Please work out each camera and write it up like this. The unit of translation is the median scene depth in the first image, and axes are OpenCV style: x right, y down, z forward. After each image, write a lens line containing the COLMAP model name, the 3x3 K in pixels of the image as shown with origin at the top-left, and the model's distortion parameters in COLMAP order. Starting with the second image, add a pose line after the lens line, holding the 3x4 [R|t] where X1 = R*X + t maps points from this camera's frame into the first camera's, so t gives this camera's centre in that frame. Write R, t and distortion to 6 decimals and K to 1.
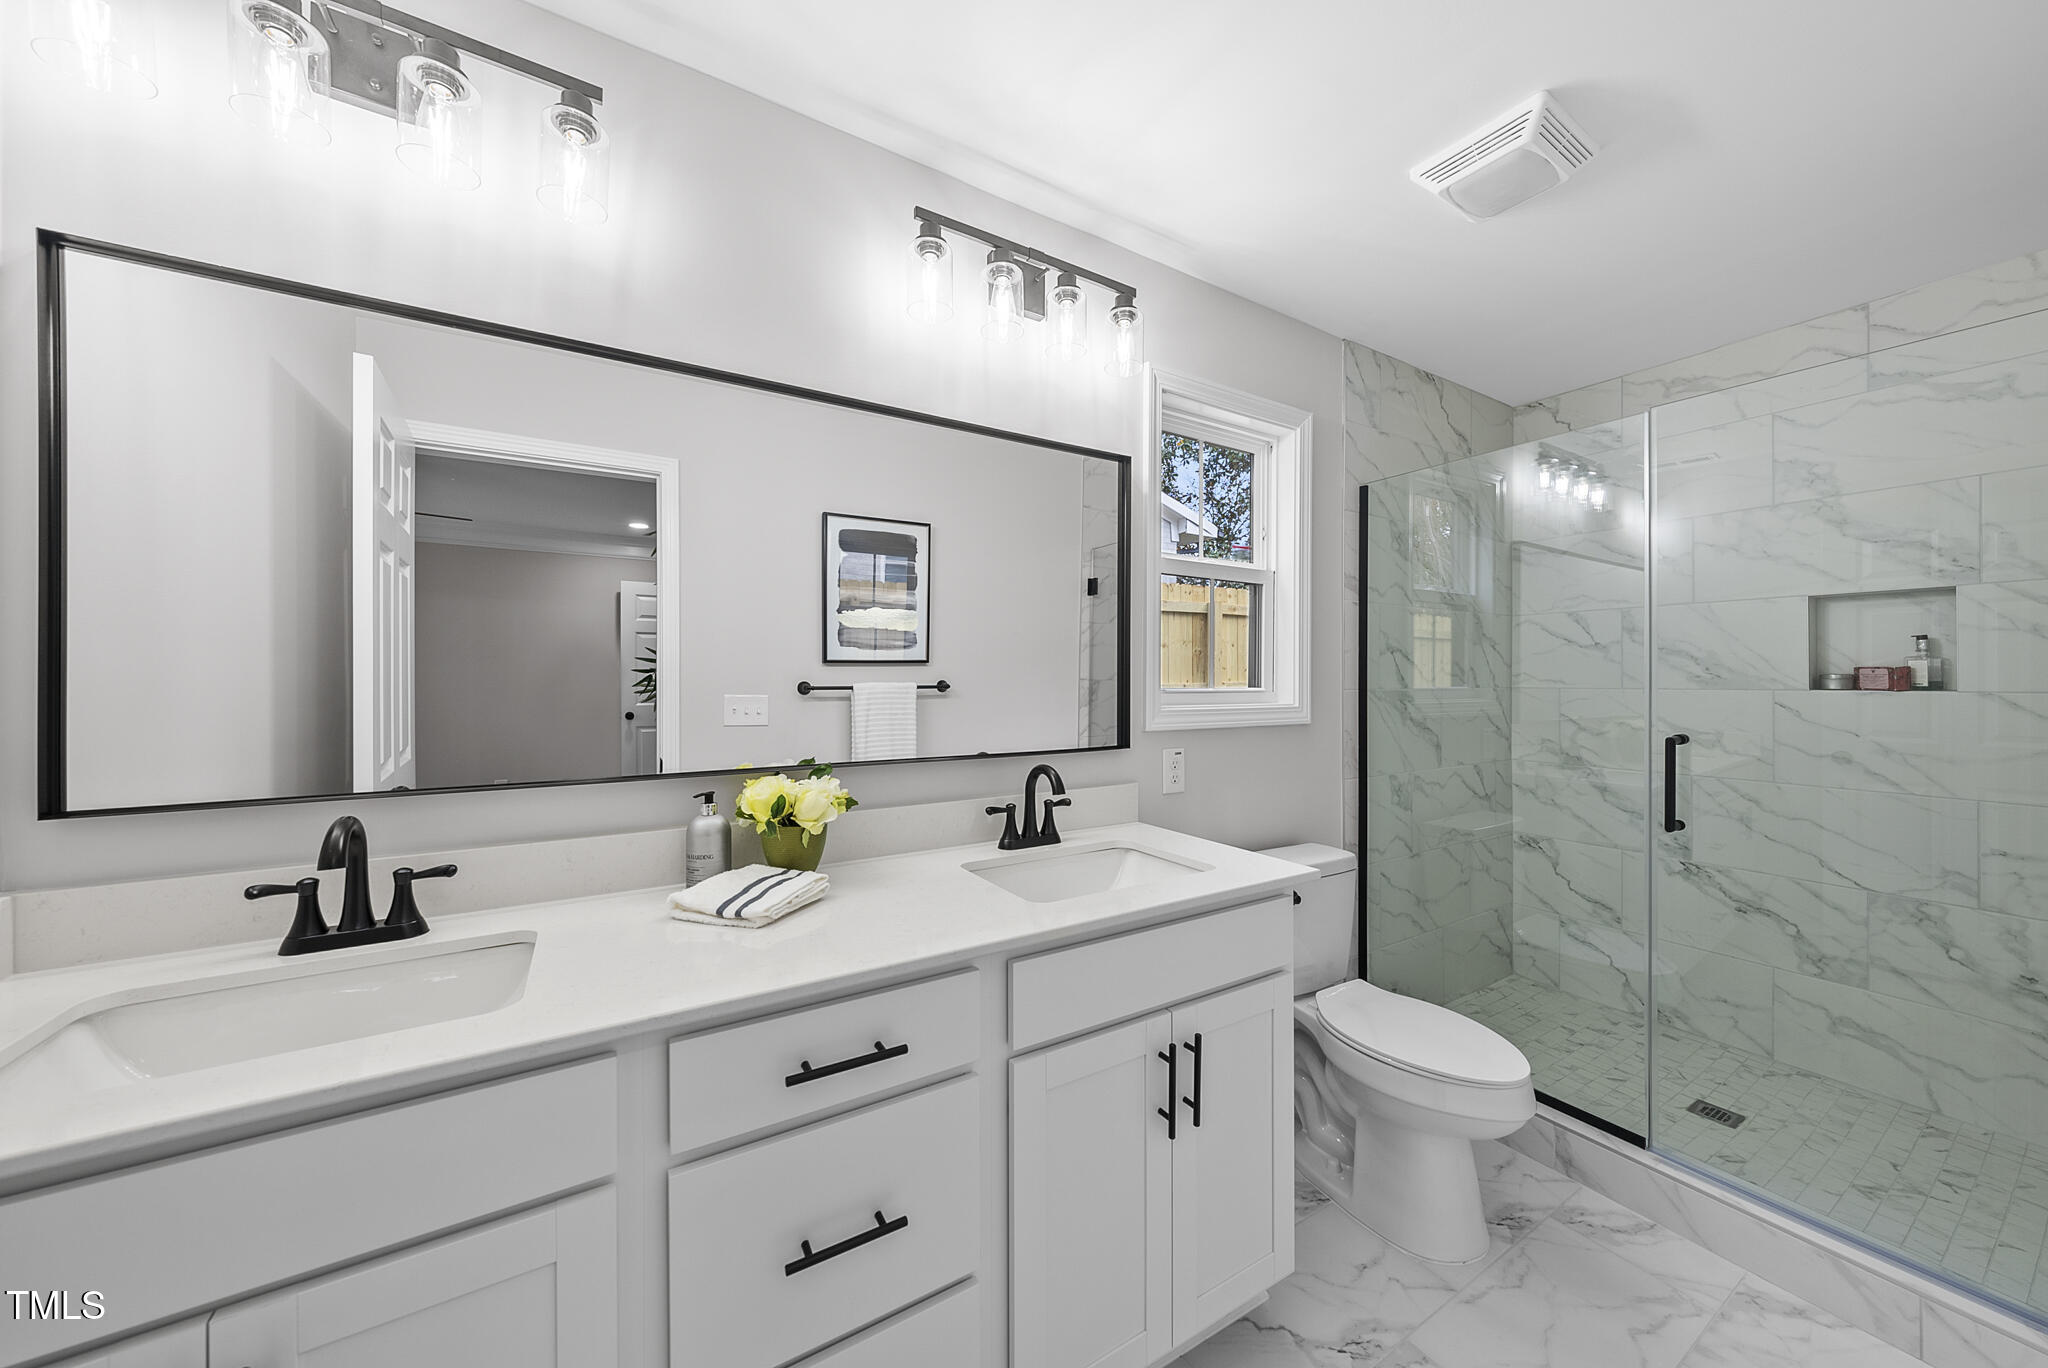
lens RADIAL K [[710.4, 0, 1030.9], [0, 710.4, 680.8], [0, 0, 1]] dist [-0.001095, -0.000037]
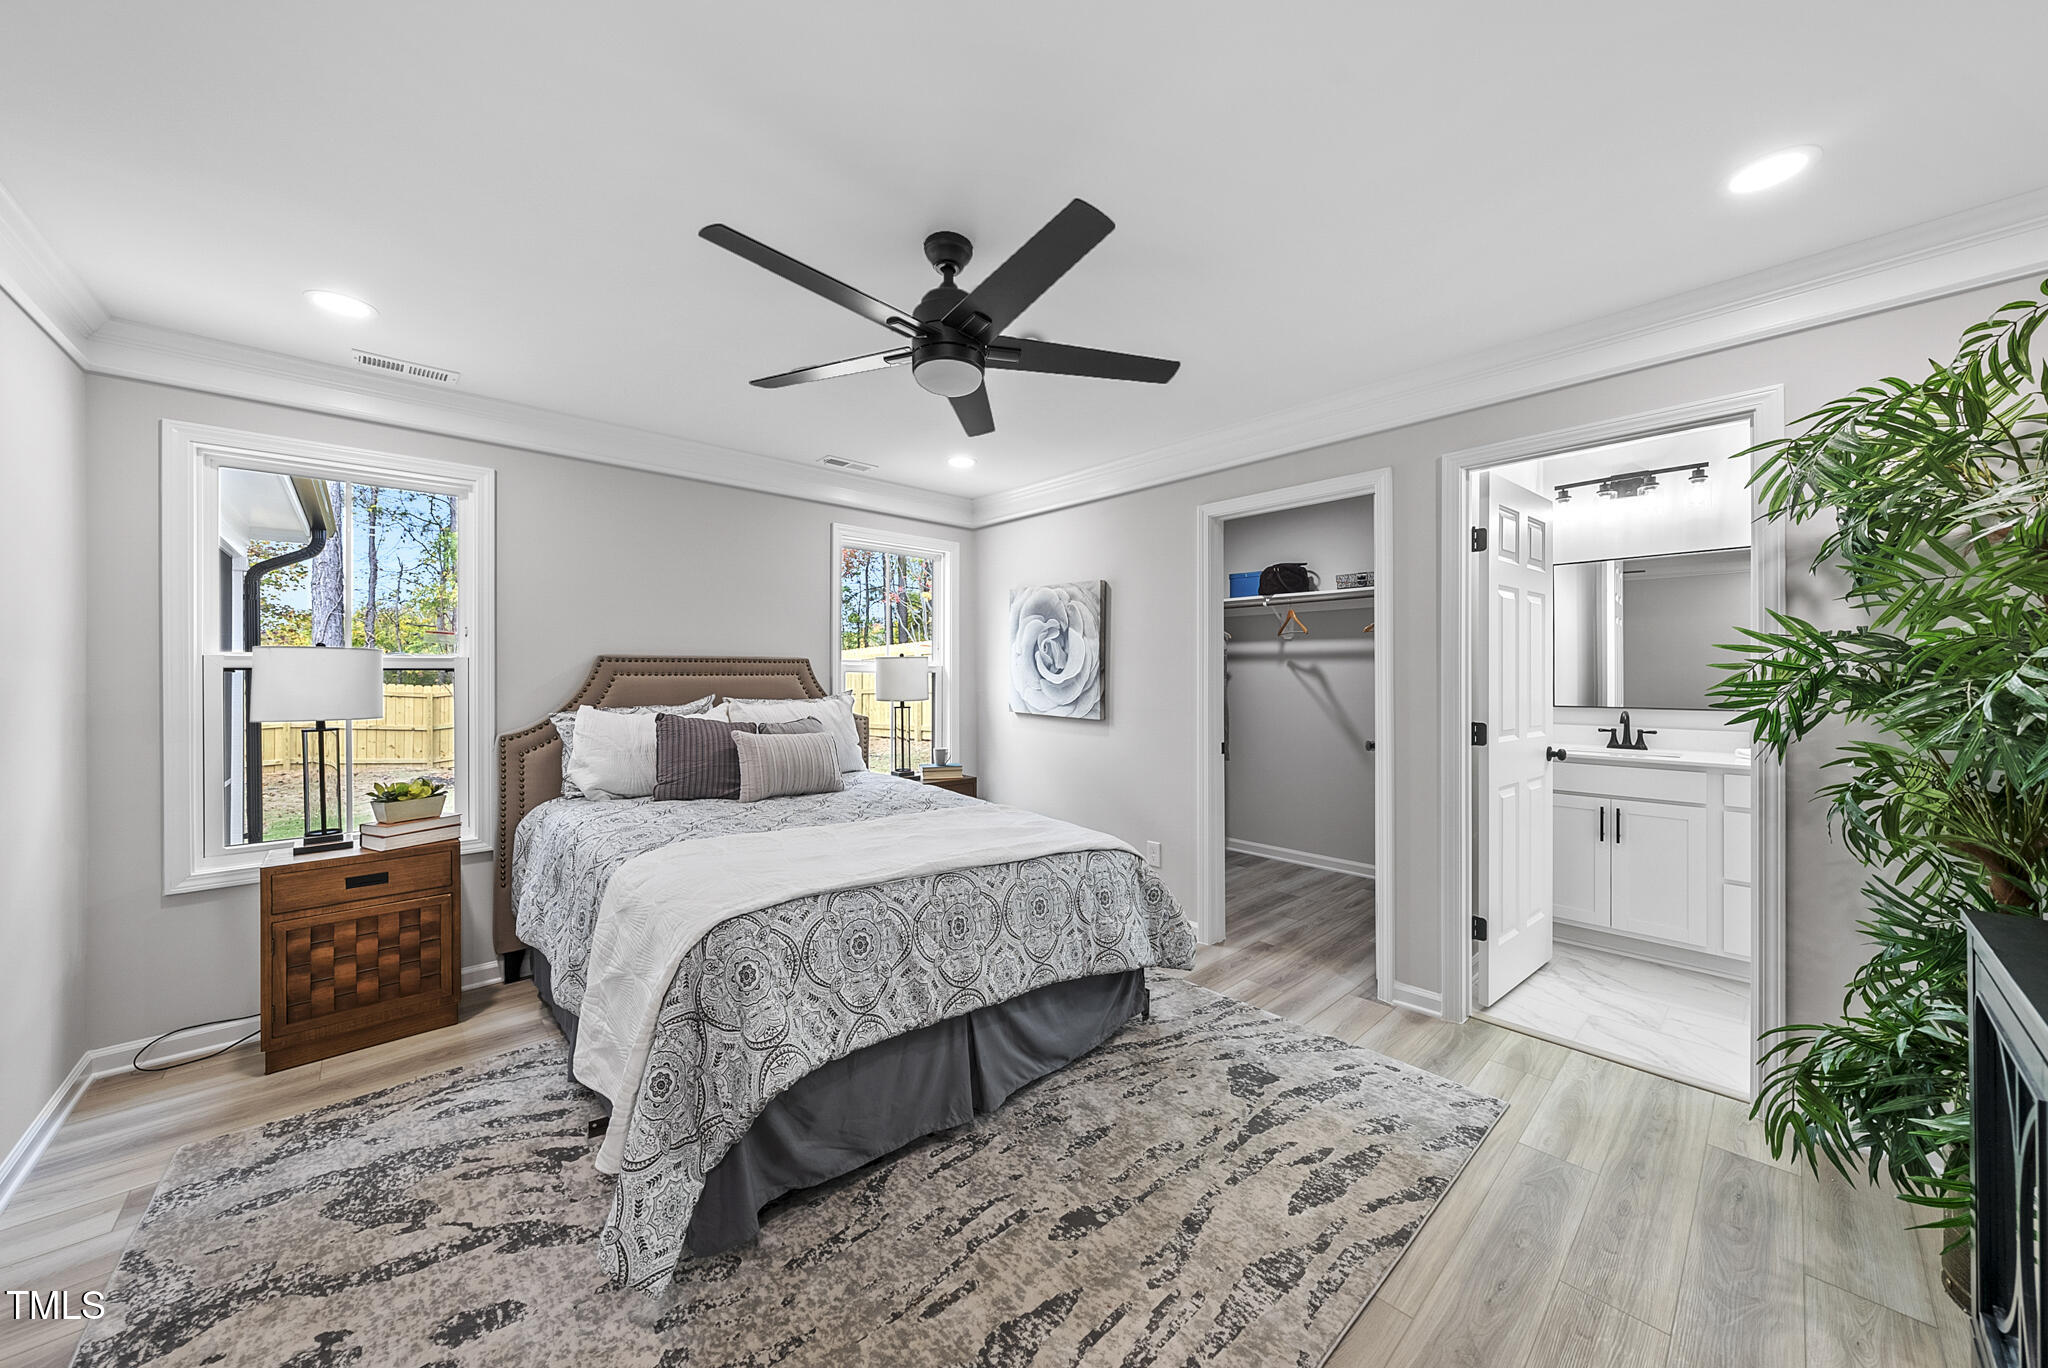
lens RADIAL K [[706.5, 0, 1026.5], [0, 706.5, 672.9], [0, 0, 1]] dist [-0.001133, -0.000044]
pose [[0.195378, -0.006743, -0.980705, 0.856036], [-0.001418, 0.999973, -0.007158, 0.012994], [0.980727, 0.002789, 0.195363, -1.173370]]
